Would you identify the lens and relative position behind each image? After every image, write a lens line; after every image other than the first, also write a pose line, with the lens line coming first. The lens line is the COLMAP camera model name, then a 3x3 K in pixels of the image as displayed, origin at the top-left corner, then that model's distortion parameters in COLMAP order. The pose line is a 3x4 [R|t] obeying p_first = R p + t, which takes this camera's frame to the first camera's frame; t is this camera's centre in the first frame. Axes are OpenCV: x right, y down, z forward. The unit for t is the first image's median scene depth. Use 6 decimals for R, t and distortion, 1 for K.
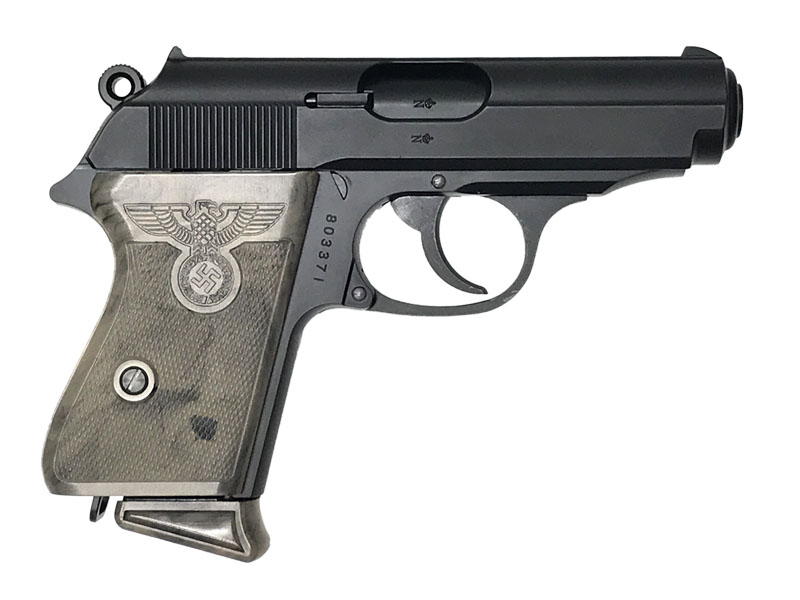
lens RADIAL K [[1909.1, 0, 400.0], [0, 1909.1, 300.0], [0, 0, 1]] dist [0.838204, 0.412325]
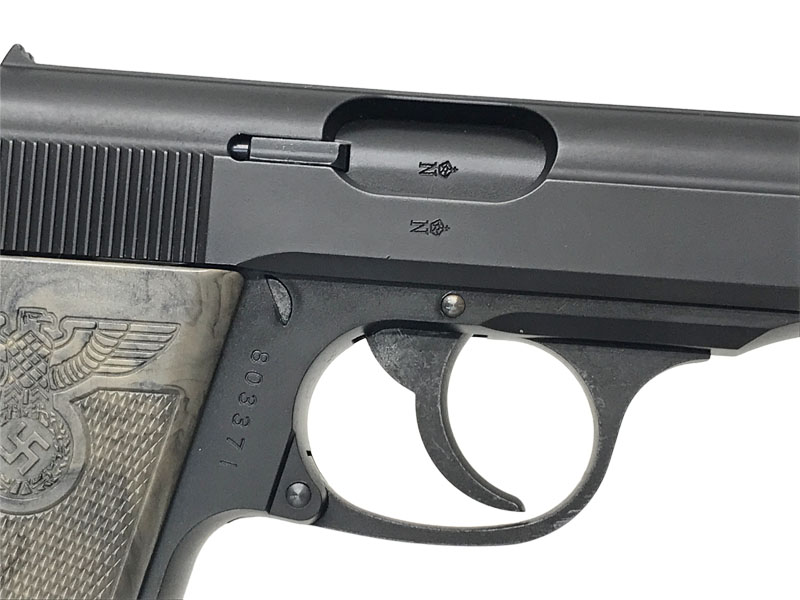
lens RADIAL K [[2138.7, 0, 400.0], [0, 2138.7, 300.0], [0, 0, 1]] dist [0.239797, 0.209700]
pose [[0.996057, 0.075524, 0.046545, -0.025180], [-0.070267, 0.991906, -0.105761, 0.004372], [-0.054156, 0.102073, 0.993302, 0.375814]]
